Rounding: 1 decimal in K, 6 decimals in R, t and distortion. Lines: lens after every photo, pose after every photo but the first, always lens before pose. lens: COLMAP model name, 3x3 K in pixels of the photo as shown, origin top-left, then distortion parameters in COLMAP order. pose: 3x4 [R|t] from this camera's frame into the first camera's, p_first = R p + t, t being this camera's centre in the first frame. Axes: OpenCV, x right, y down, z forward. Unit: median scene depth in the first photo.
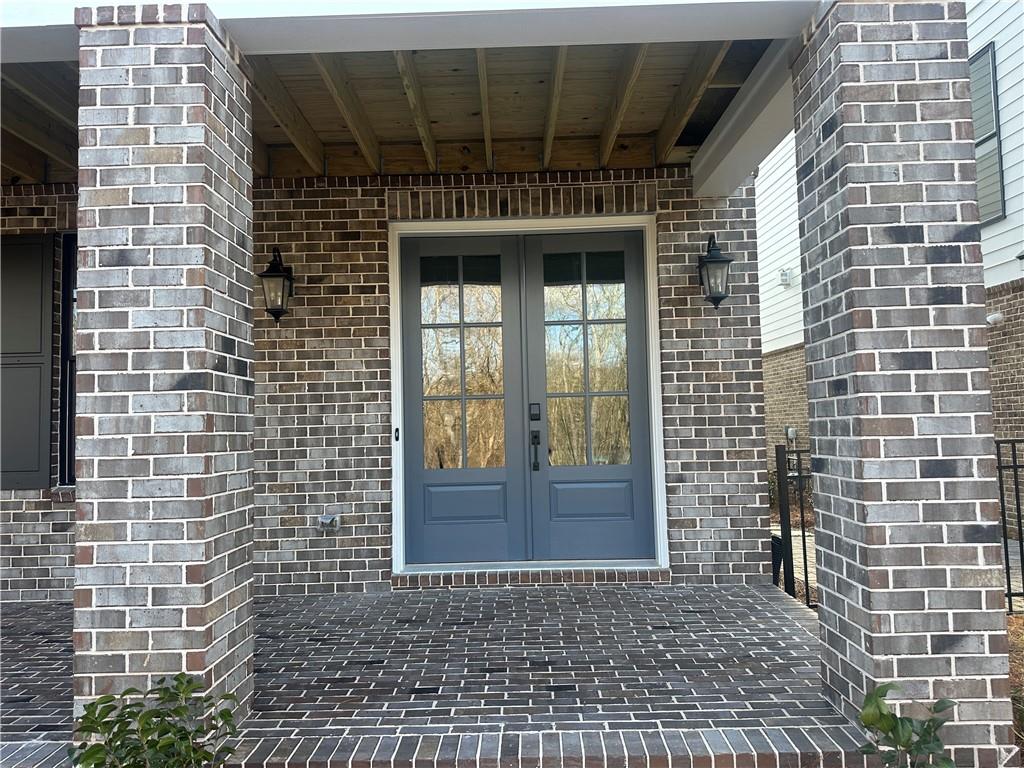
lens RADIAL K [[711.2, 0, 509.4], [0, 711.2, 383.0], [0, 0, 1]] dist [0.106917, -0.155390]
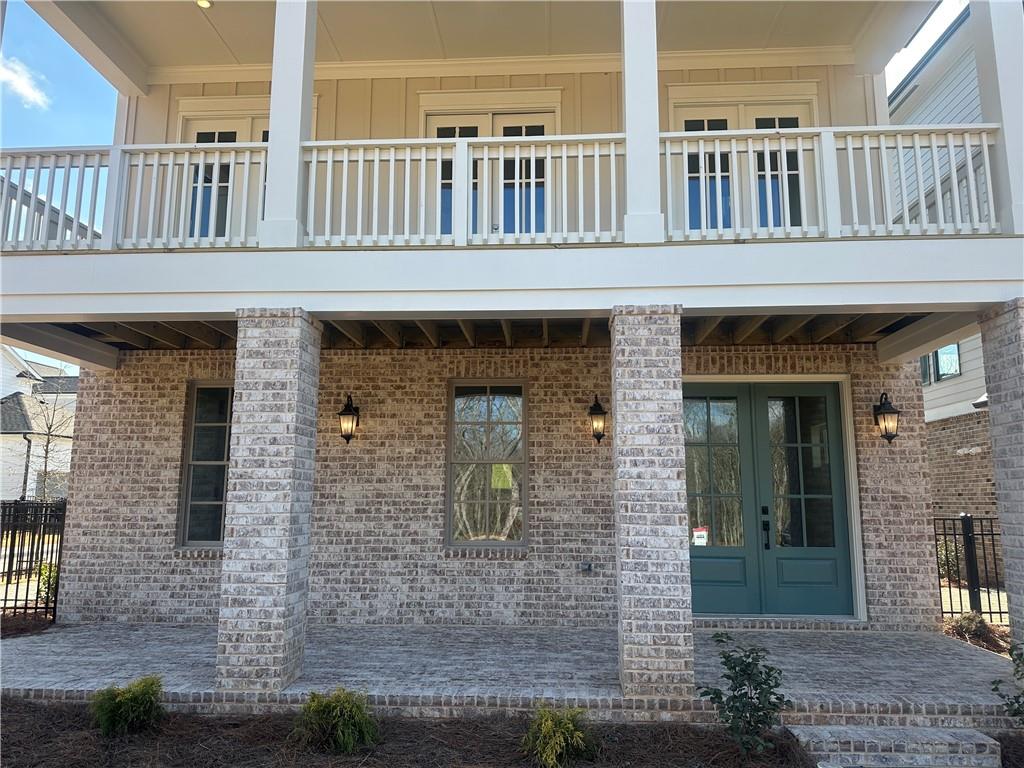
lens RADIAL K [[711.2, 0, 509.4], [0, 711.2, 383.0], [0, 0, 1]] dist [0.106917, -0.155390]
pose [[0.998377, 0.017087, -0.054326, -0.531670], [-0.021983, 0.995623, -0.090840, -0.087906], [0.052536, 0.091887, 0.994383, -0.662572]]
